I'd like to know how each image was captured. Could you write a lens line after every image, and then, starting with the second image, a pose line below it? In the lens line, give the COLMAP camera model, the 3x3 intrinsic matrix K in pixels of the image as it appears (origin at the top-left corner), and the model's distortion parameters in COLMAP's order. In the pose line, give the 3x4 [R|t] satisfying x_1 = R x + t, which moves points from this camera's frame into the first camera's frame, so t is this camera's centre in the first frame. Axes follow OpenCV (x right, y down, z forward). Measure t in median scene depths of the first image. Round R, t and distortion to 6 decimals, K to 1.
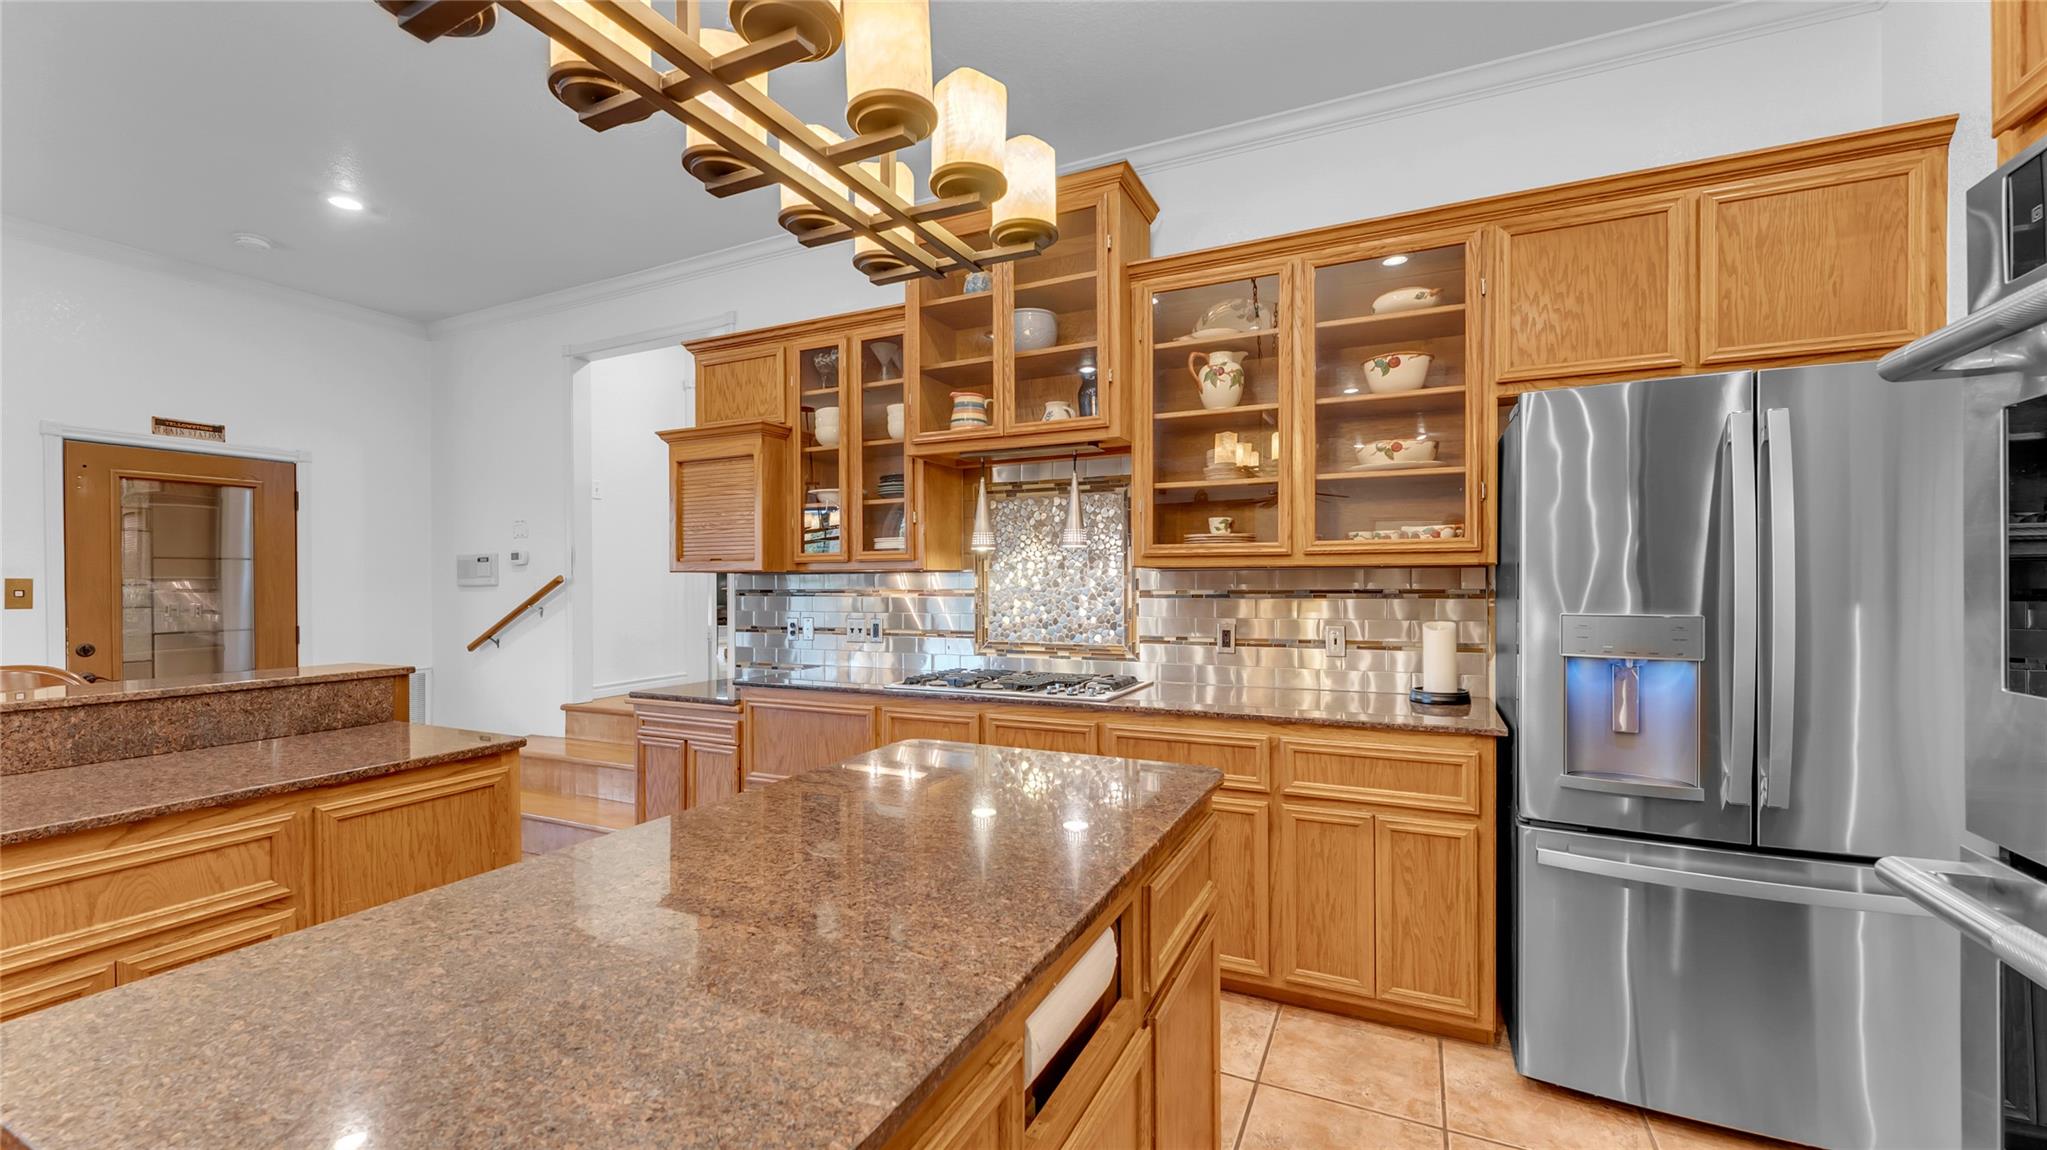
lens RADIAL K [[820.4, 0, 1023.5], [0, 820.4, 575.0], [0, 0, 1]] dist [-0.002685, -0.000550]
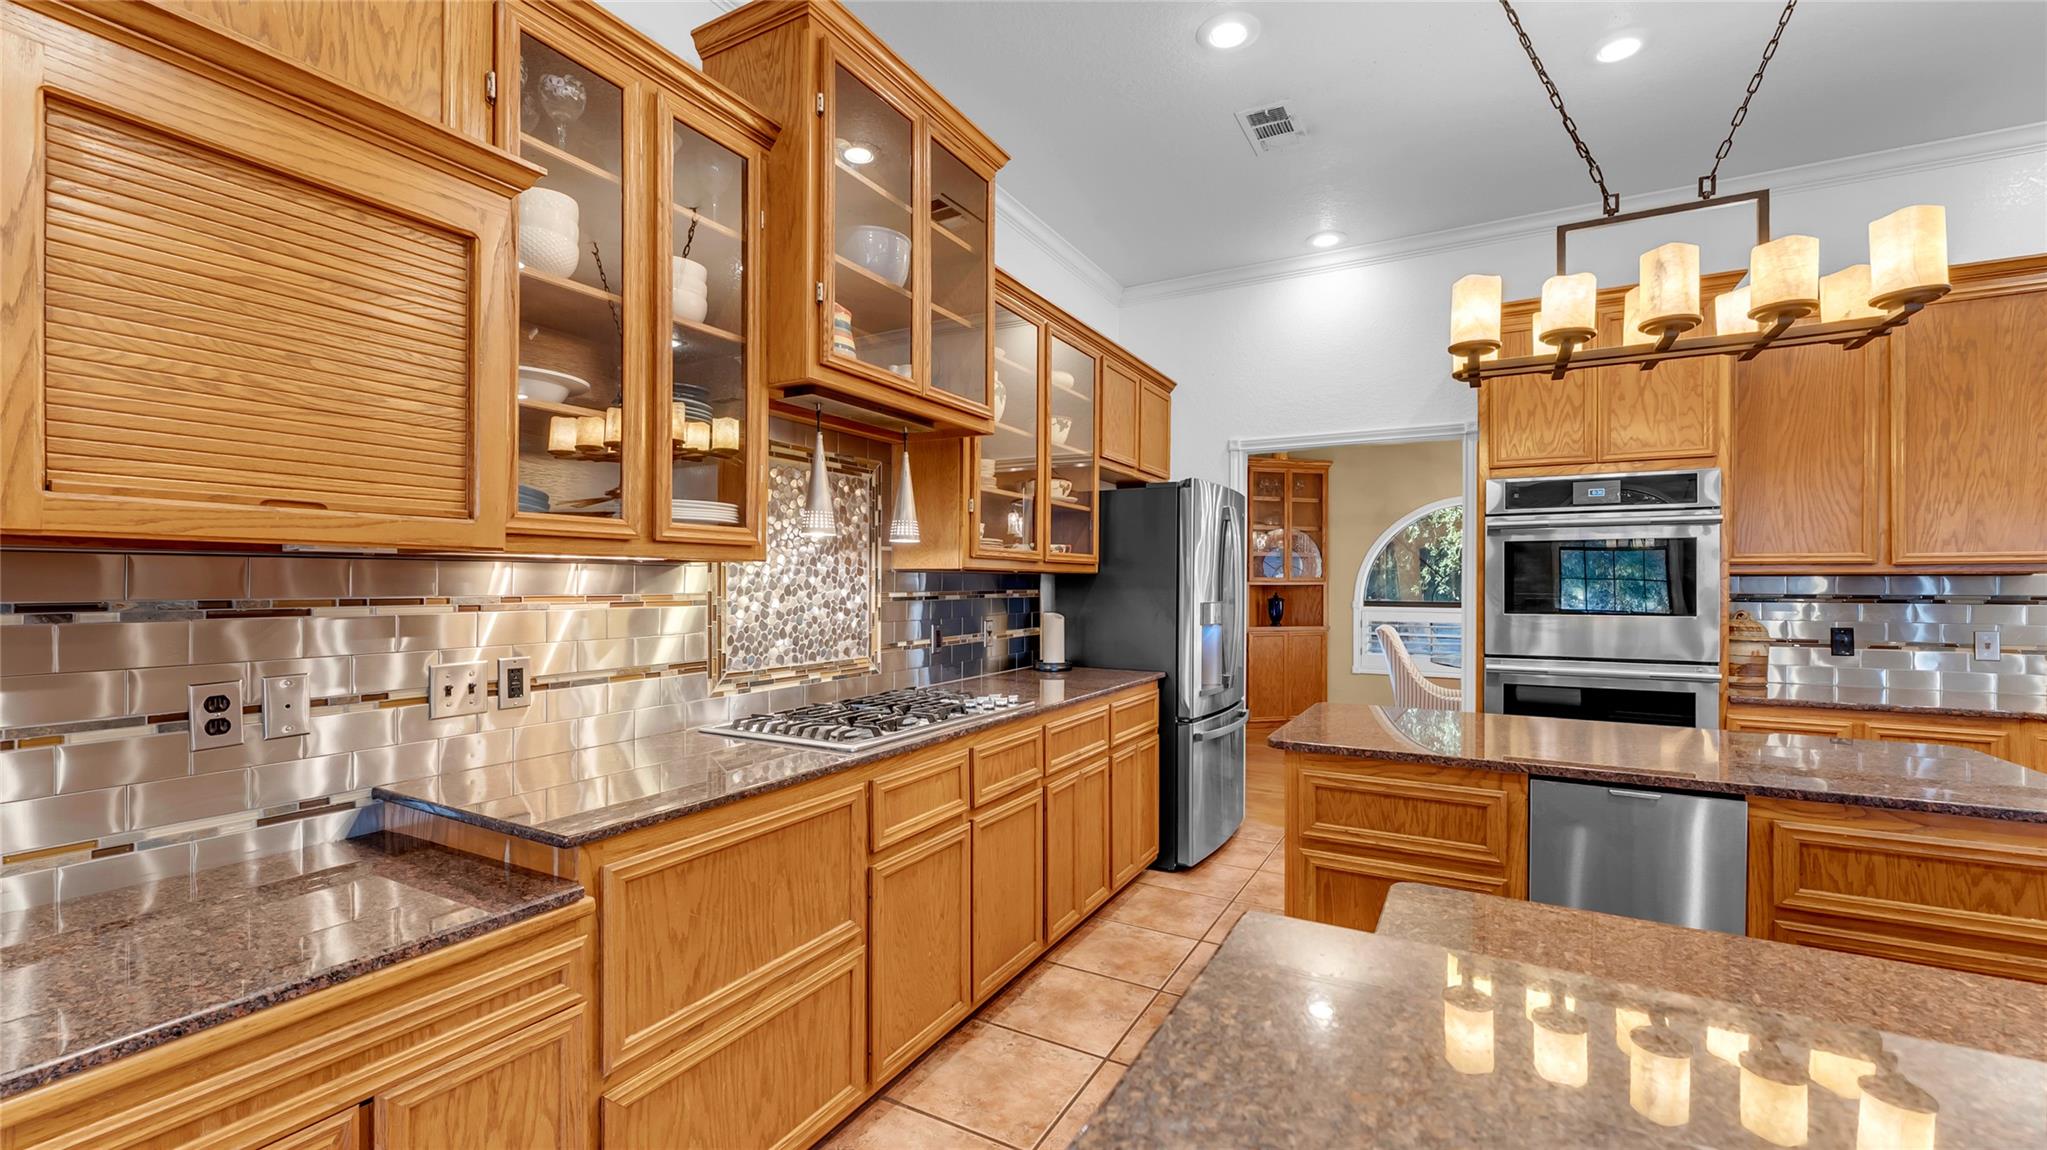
lens RADIAL K [[820.4, 0, 1023.5], [0, 820.4, 575.0], [0, 0, 1]] dist [-0.002685, -0.000550]
pose [[0.072875, 0.013929, 0.997244, -0.696023], [-0.010683, 0.999856, -0.013185, 0.008518], [-0.997284, -0.009693, 0.073013, 0.731740]]
